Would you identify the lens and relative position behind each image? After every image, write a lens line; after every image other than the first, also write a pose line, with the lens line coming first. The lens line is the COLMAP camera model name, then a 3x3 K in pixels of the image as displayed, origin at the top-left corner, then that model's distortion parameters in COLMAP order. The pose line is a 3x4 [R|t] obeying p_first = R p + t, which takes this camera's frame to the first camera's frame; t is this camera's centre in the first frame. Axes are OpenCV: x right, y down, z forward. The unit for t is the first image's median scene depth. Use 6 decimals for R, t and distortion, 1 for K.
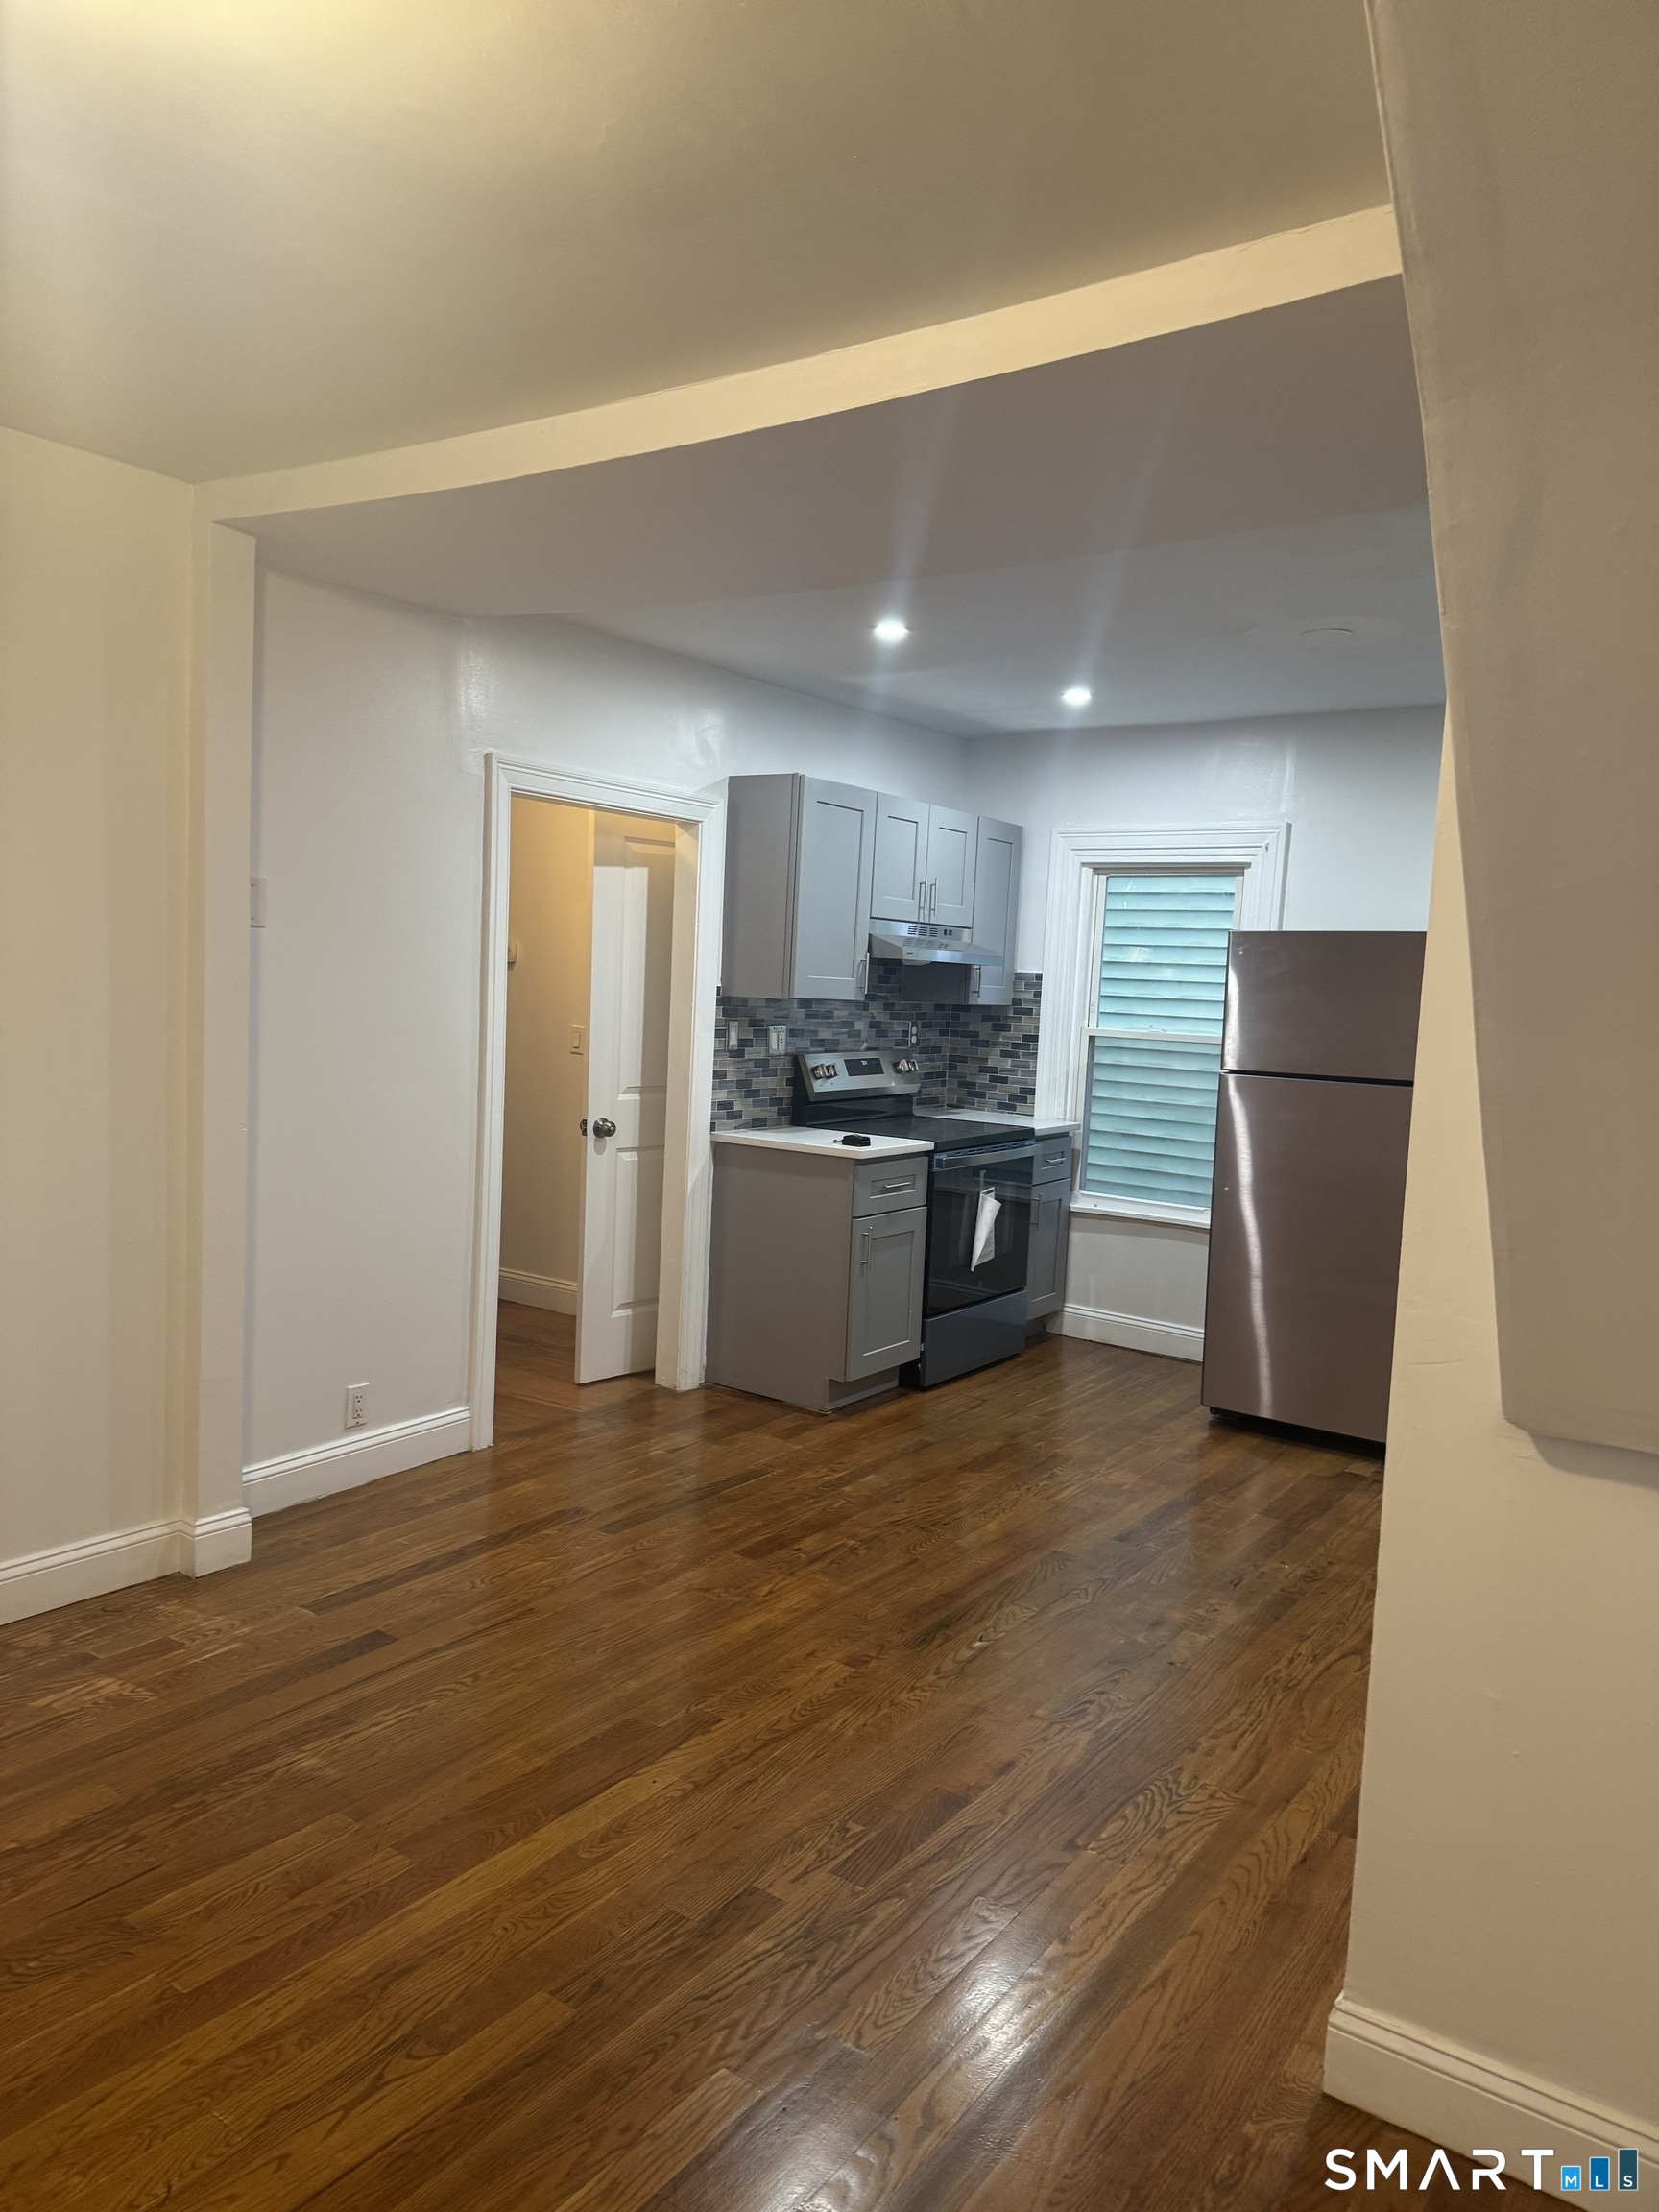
lens RADIAL K [[1532.6, 0, 819.7], [0, 1532.6, 1107.1], [0, 0, 1]] dist [0.153282, -0.298796]
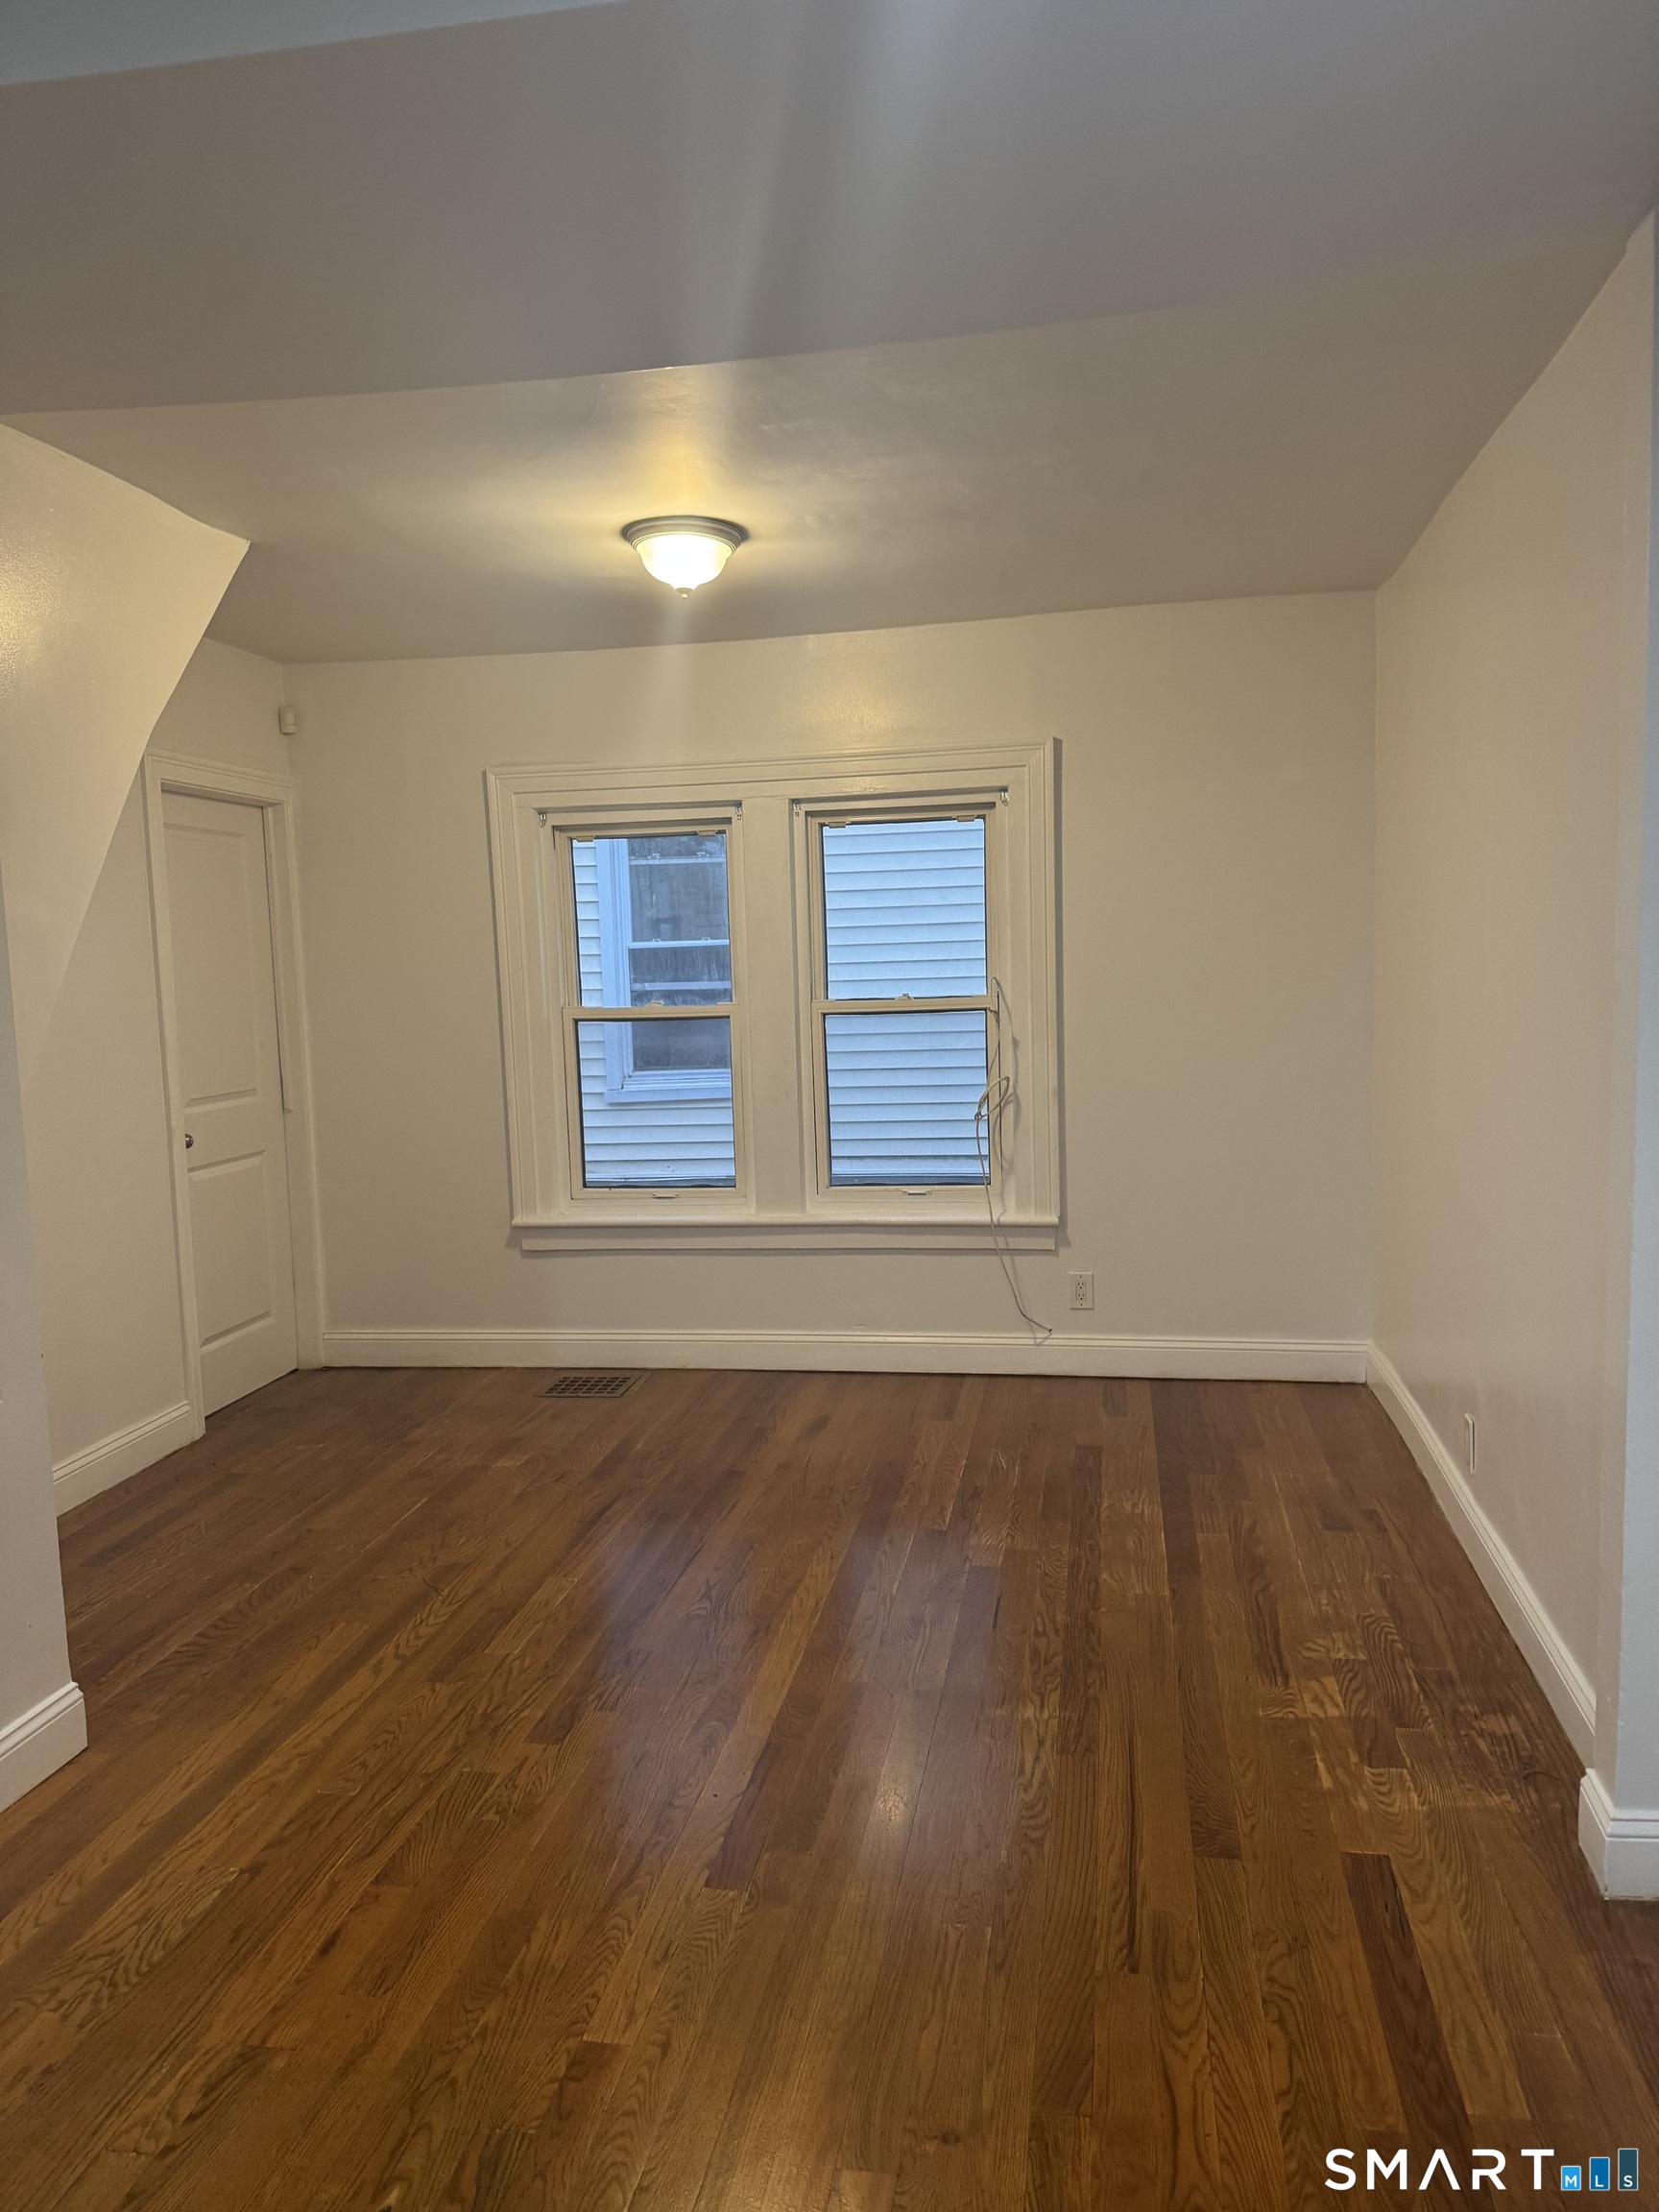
lens RADIAL K [[1546.4, 0, 829.5], [0, 1546.4, 1106.0], [0, 0, 1]] dist [-0.000796, -0.001147]
pose [[-0.903885, 0.023865, -0.427109, 0.116864], [-0.048859, 0.986149, 0.158501, -0.070675], [0.424976, 0.164135, -0.890200, 0.940424]]
